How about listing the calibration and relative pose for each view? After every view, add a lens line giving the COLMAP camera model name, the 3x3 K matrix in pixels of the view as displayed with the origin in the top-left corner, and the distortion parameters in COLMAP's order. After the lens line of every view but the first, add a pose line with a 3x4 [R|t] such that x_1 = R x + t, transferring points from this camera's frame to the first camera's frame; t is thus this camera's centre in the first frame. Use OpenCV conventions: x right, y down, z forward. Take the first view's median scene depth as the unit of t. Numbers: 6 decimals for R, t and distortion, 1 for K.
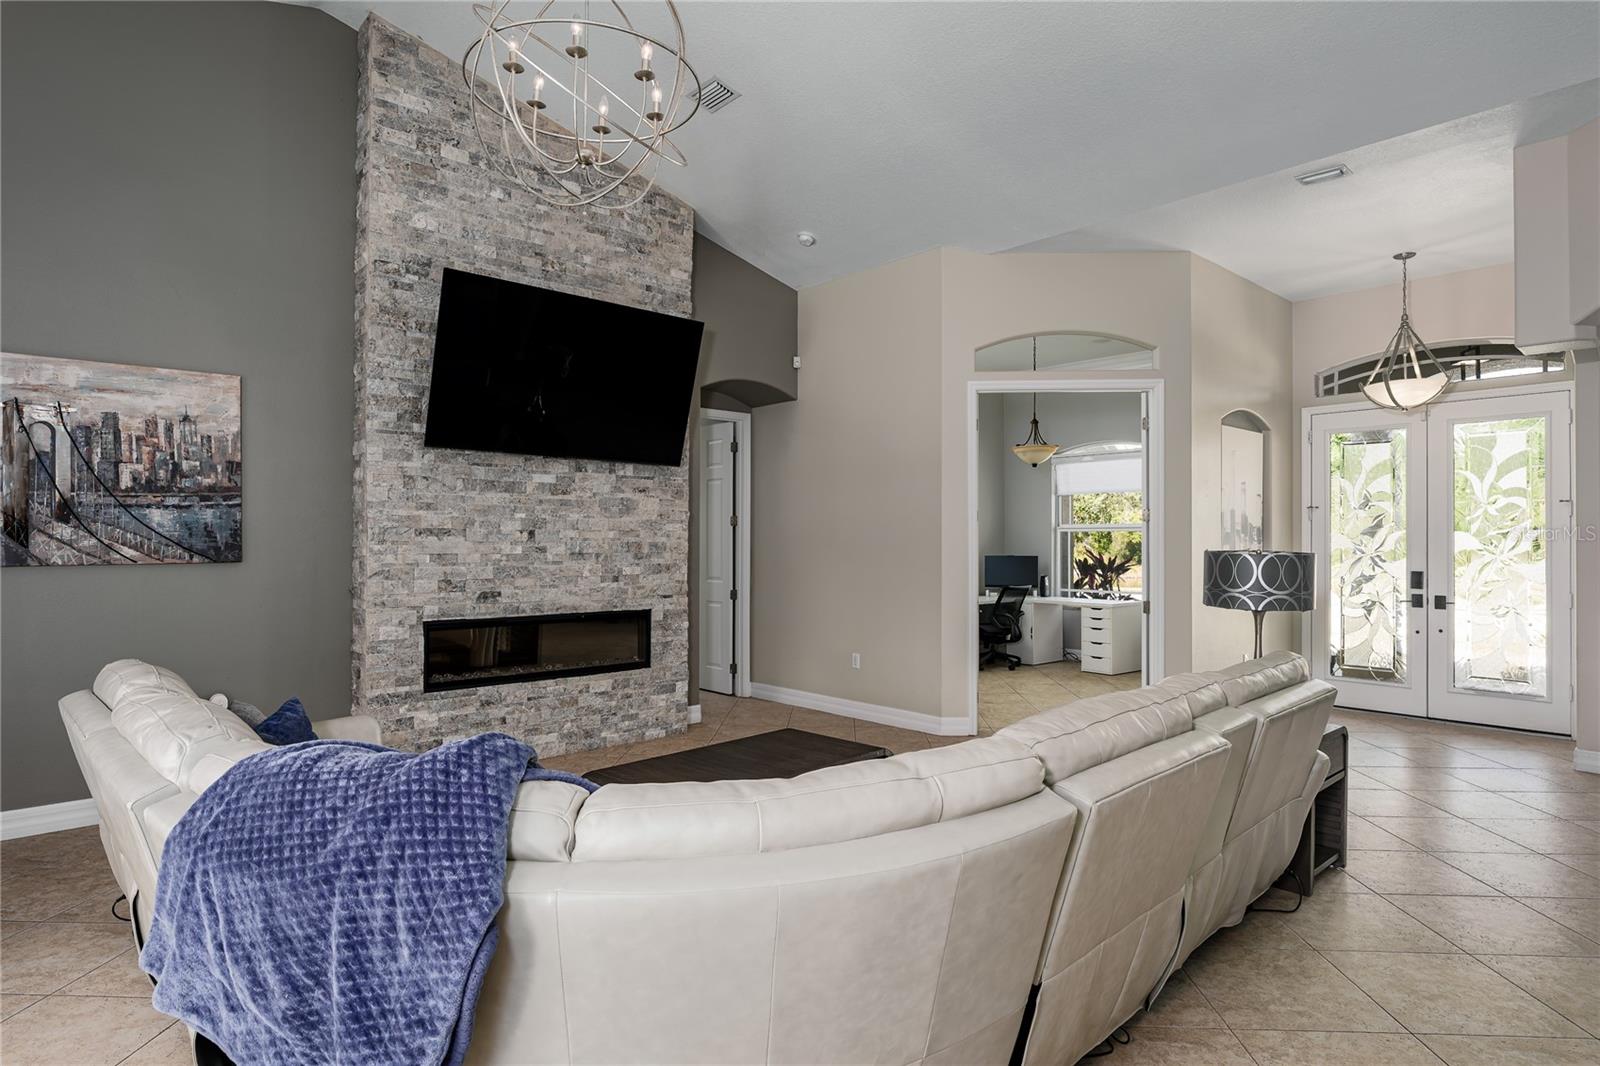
lens RADIAL K [[876.0, 0, 796.9], [0, 876.0, 536.4], [0, 0, 1]] dist [-0.001621, 0.000649]
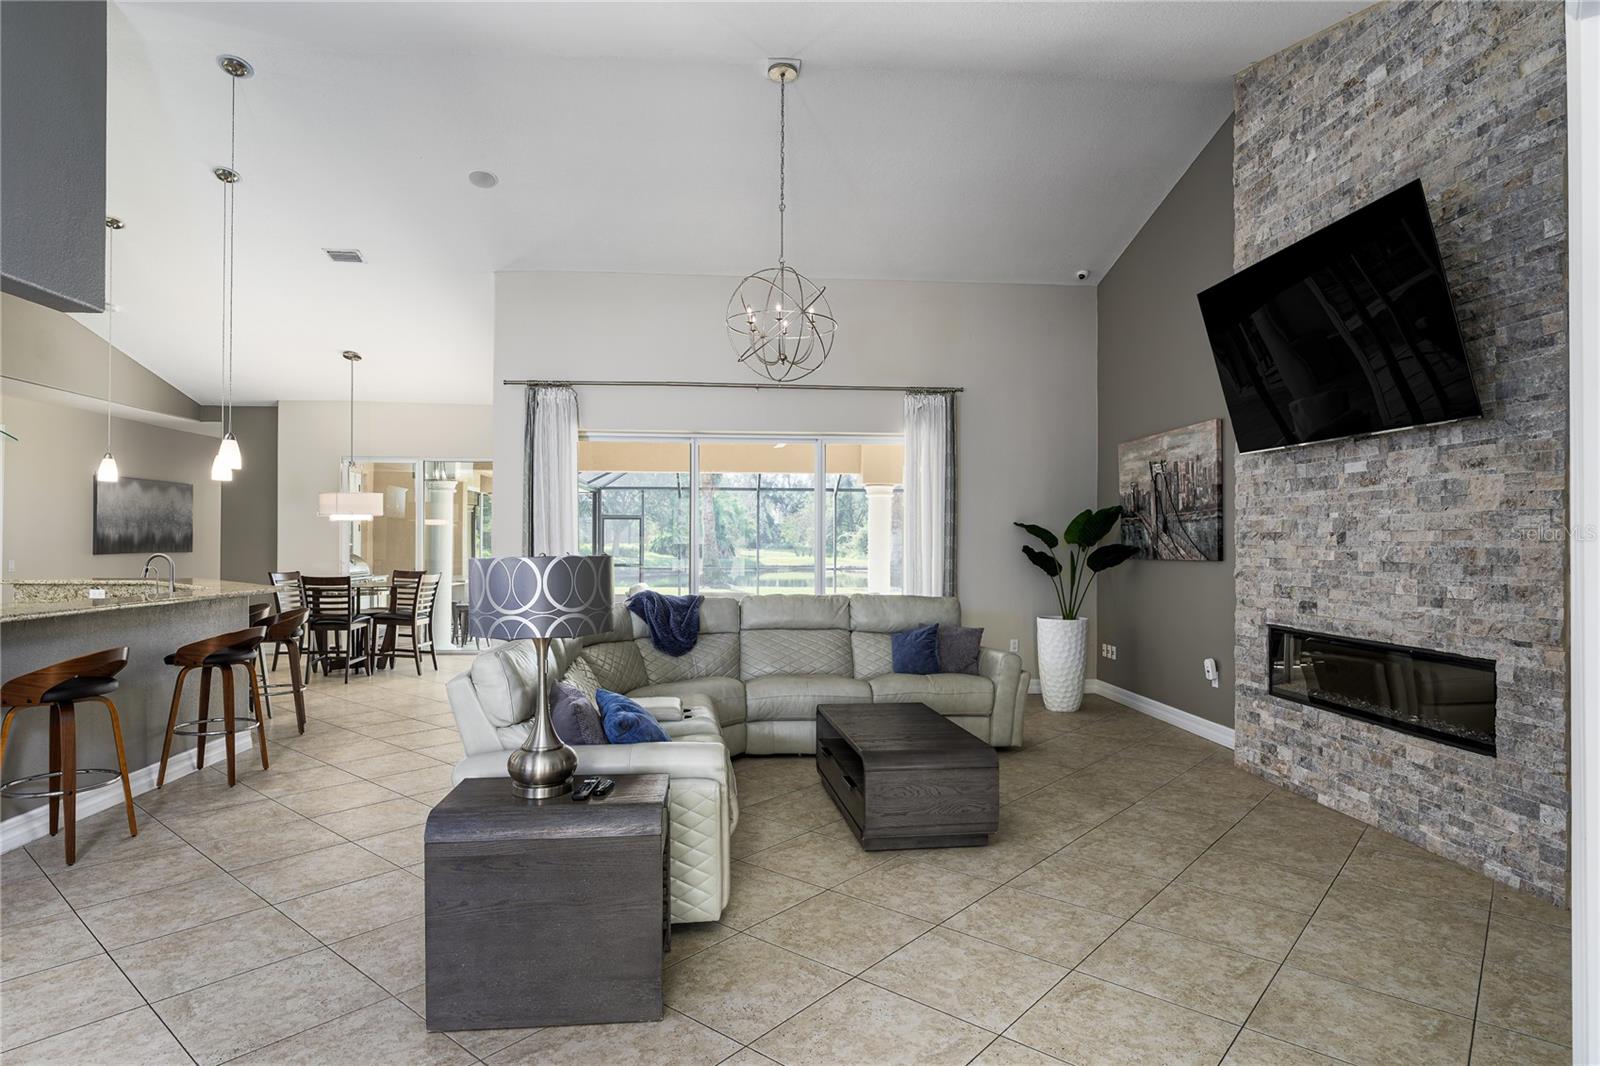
lens RADIAL K [[868.1, 0, 790.8], [0, 868.1, 535.3], [0, 0, 1]] dist [-0.001832, 0.000099]
pose [[-0.608362, -0.009496, -0.793603, 0.681769], [-0.000603, 0.999934, -0.011502, 0.005719], [0.793659, -0.006519, -0.608328, 1.123255]]
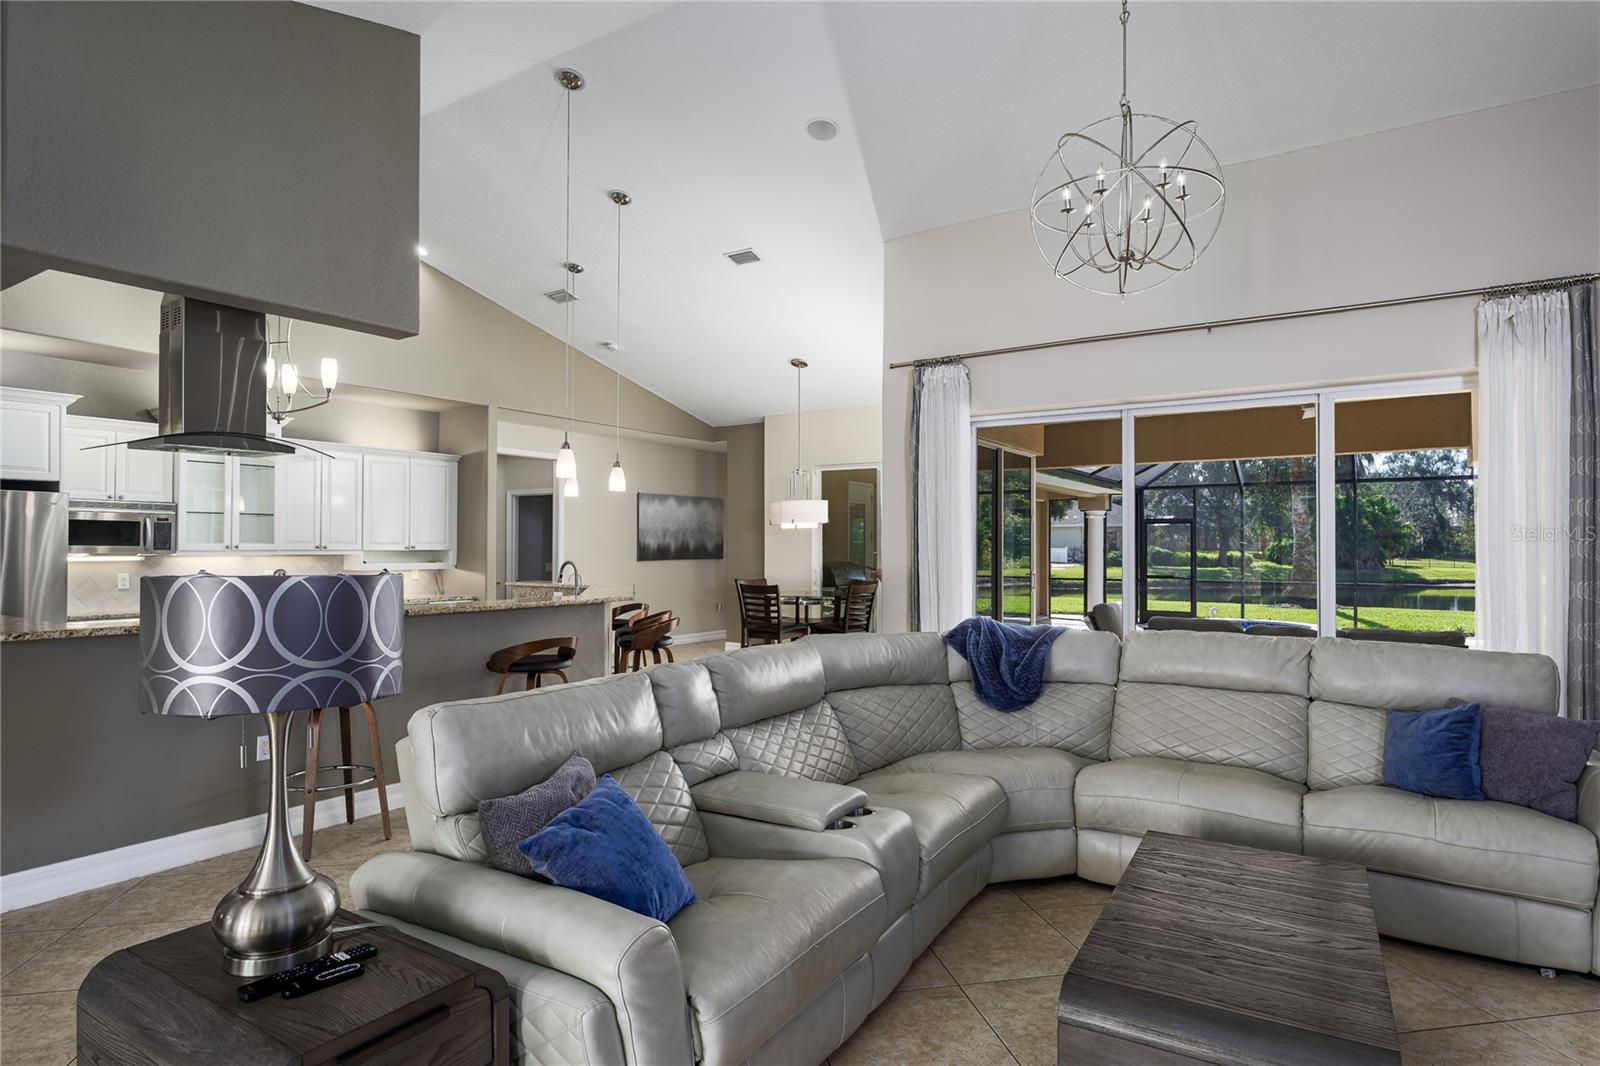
lens RADIAL K [[876.5, 0, 794.5], [0, 876.5, 540.3], [0, 0, 1]] dist [-0.007761, -0.001087]
pose [[-0.968008, -0.005604, -0.250856, 0.282279], [-0.002238, 0.999904, -0.013699, 0.003736], [0.250909, -0.012699, -0.967927, 1.054011]]
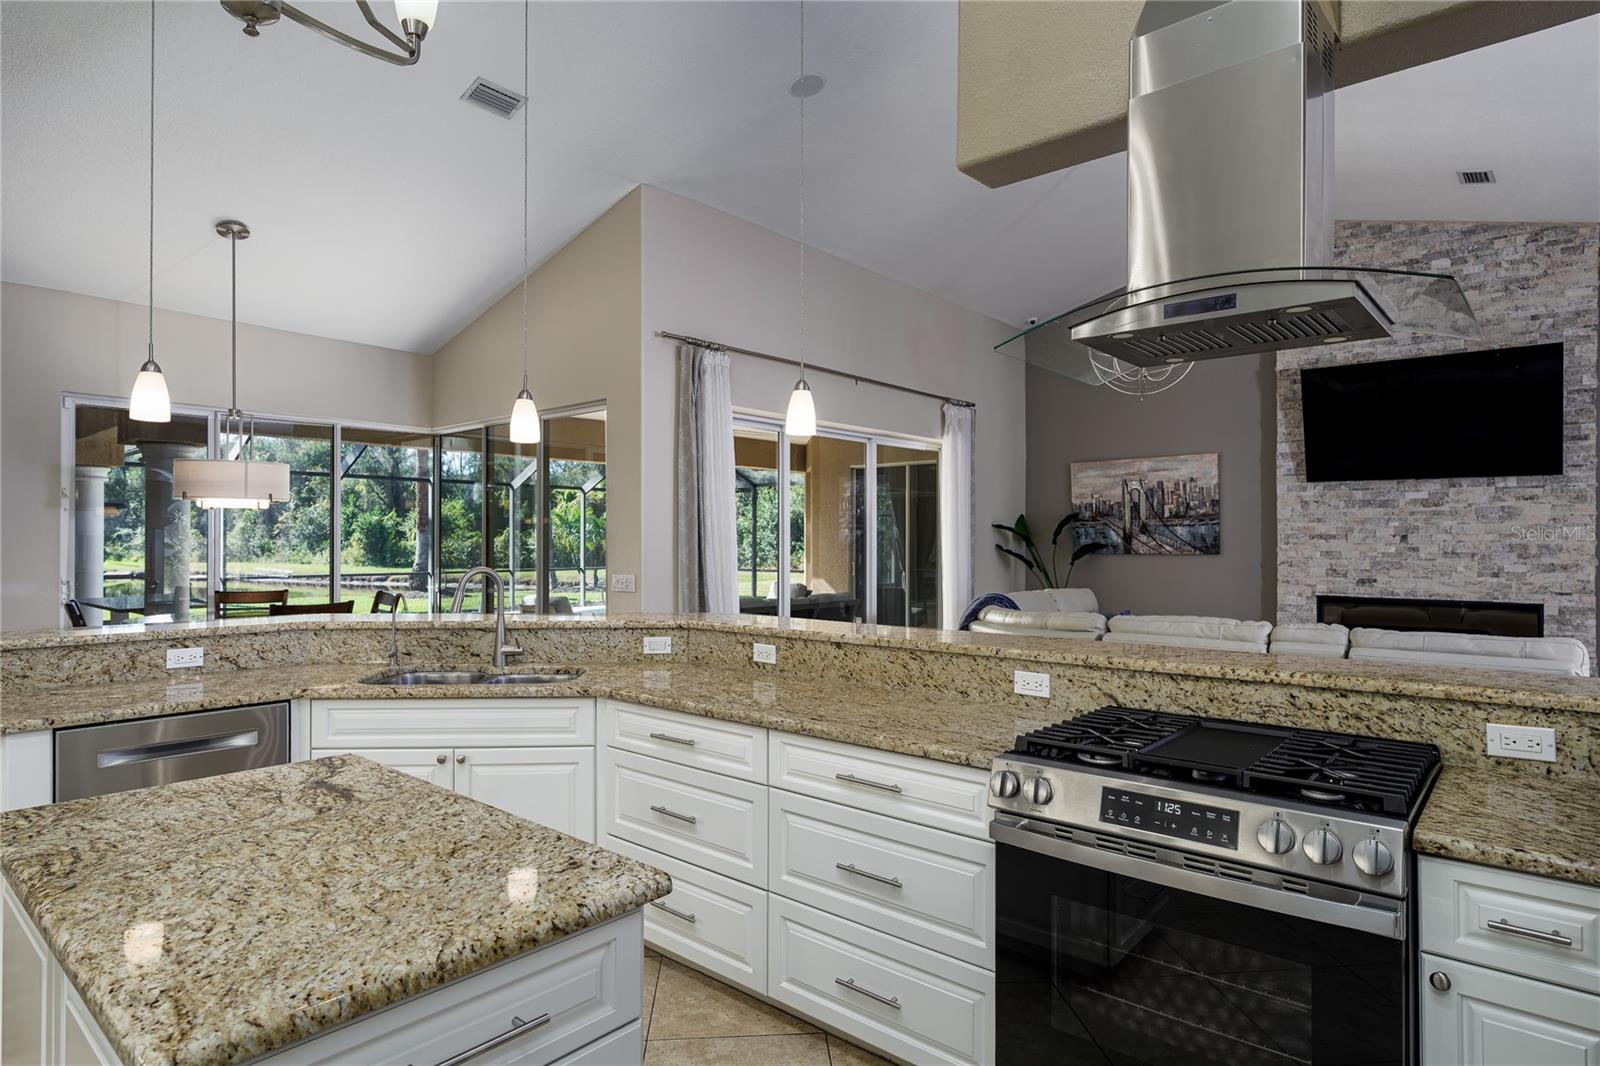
lens RADIAL K [[876.0, 0, 796.9], [0, 876.0, 536.4], [0, 0, 1]] dist [-0.001621, 0.000649]
pose [[0.119619, -0.007116, -0.992794, 0.947037], [0.005168, 0.999965, -0.006545, -0.000592], [0.992806, -0.004347, 0.119652, -0.084502]]
